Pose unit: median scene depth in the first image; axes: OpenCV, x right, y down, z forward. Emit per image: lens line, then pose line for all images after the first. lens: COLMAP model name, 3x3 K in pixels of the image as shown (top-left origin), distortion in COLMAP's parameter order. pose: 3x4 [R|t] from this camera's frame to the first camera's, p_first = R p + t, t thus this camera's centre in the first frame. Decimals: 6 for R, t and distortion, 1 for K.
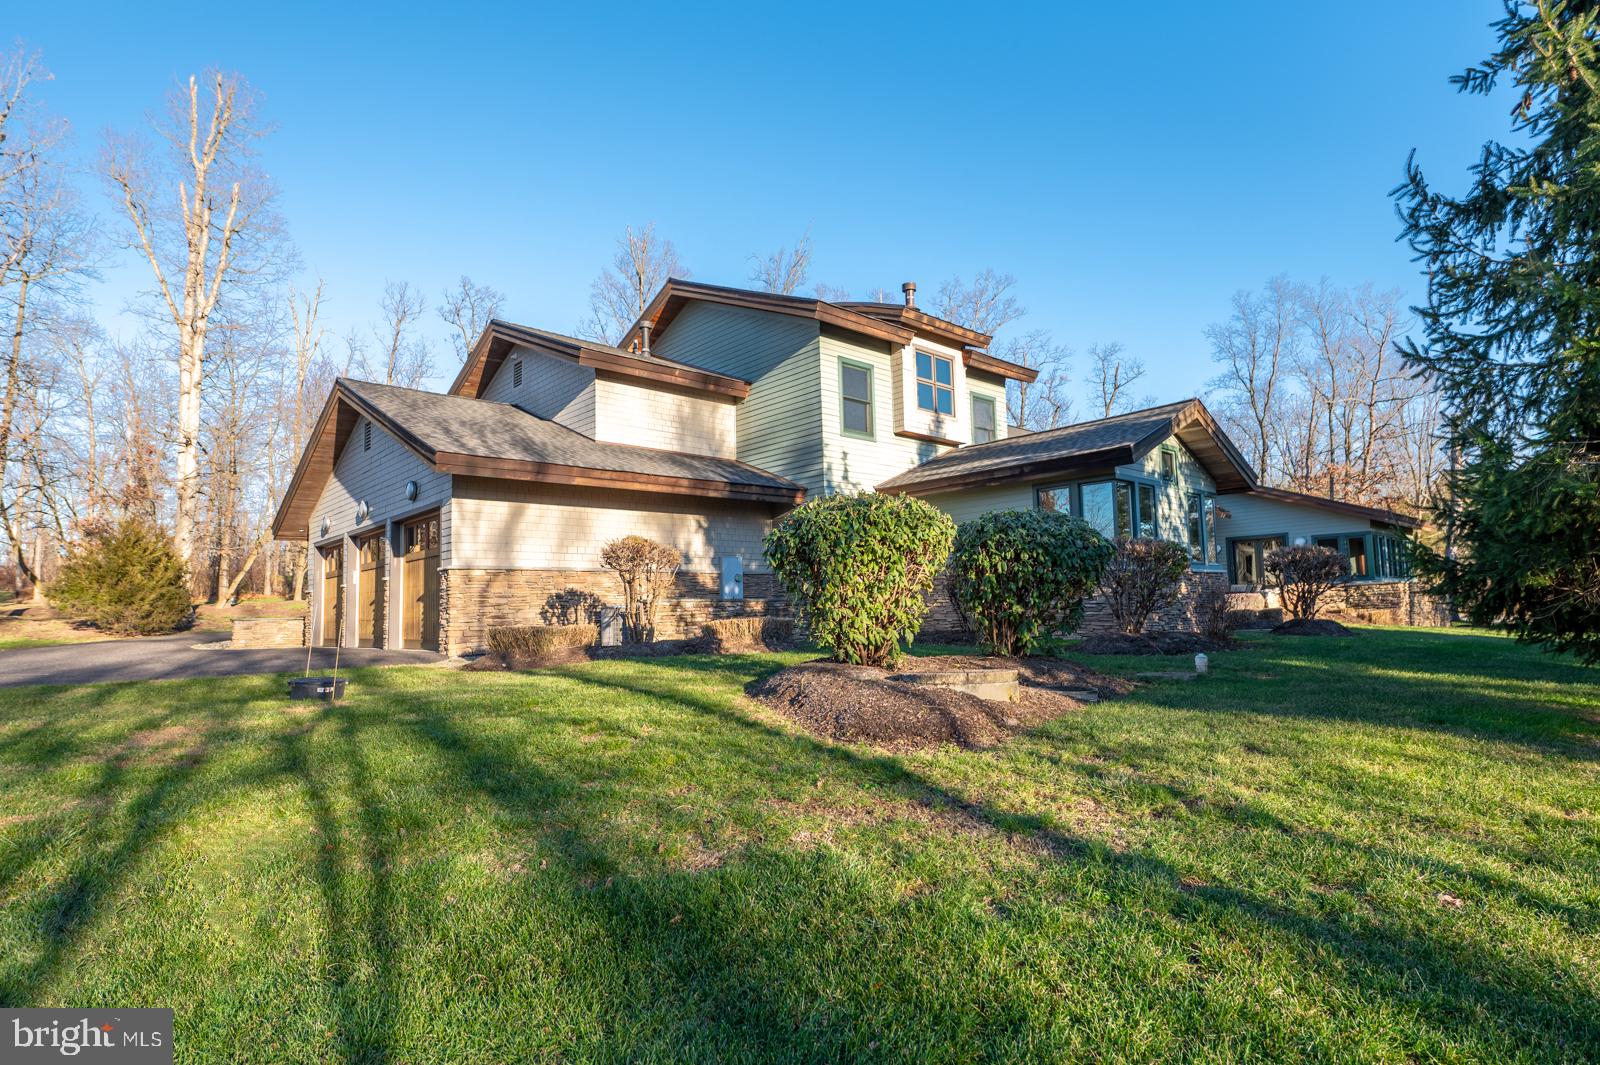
lens RADIAL K [[861.9, 0, 797.0], [0, 861.9, 543.2], [0, 0, 1]] dist [0.000135, 0.001606]
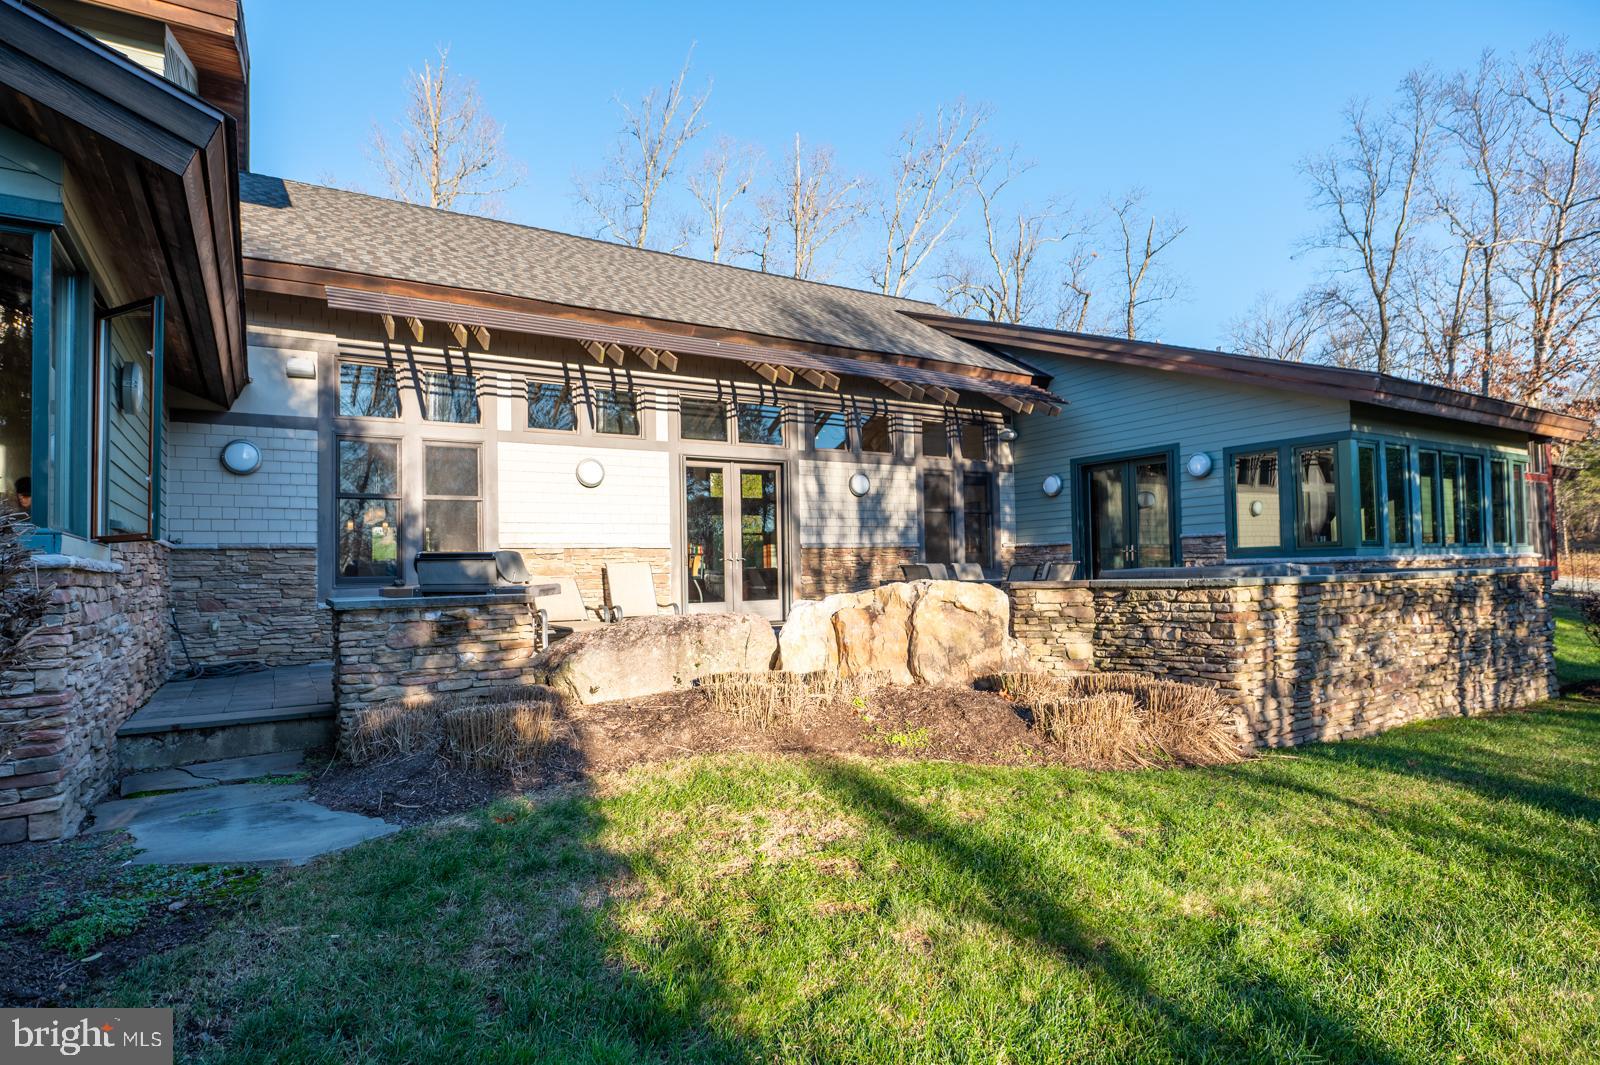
lens RADIAL K [[861.9, 0, 808.9], [0, 861.9, 544.3], [0, 0, 1]] dist [0.000135, 0.001606]
pose [[0.983260, -0.000834, -0.182208, 0.239511], [0.011818, 0.998176, 0.059205, 0.005495], [0.181826, -0.060367, 0.981476, 0.272988]]
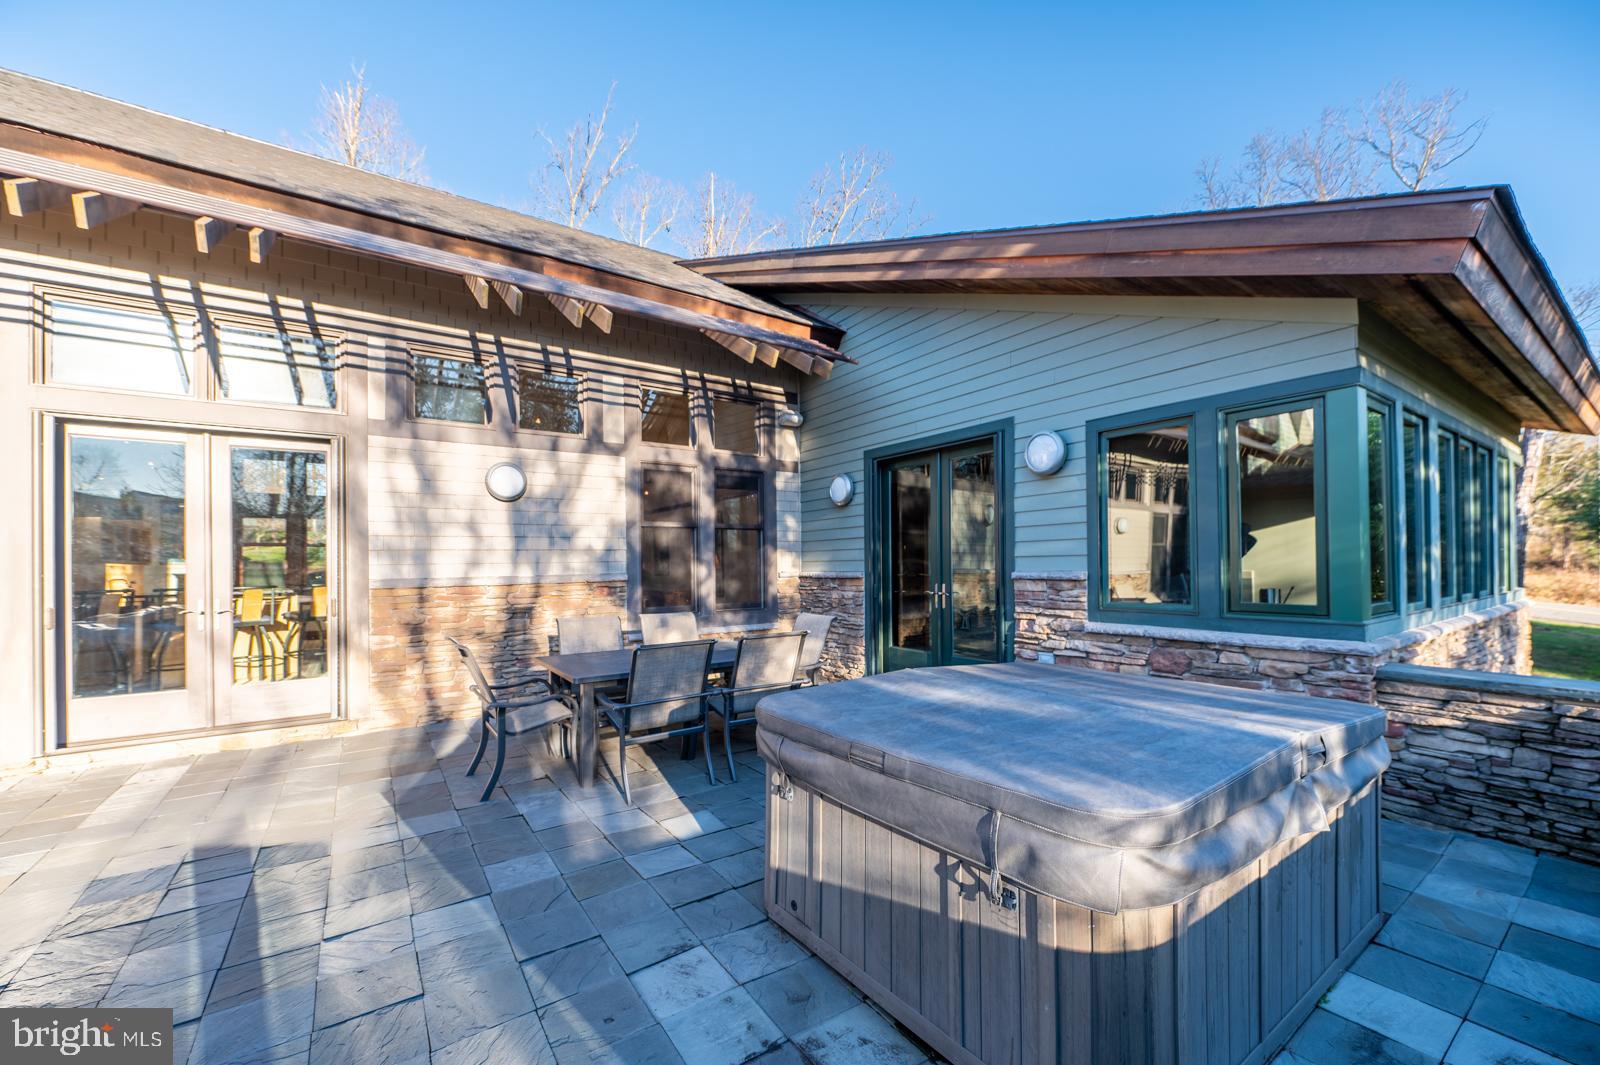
lens RADIAL K [[634.2, 0, 815.9], [0, 634.2, 557.3], [0, 0, 1]] dist [-0.007188, -0.000262]
pose [[0.990620, 0.015754, -0.135738, 0.277649], [-0.004703, 0.996674, 0.081354, 0.007310], [0.136568, -0.079953, 0.987399, 0.413256]]
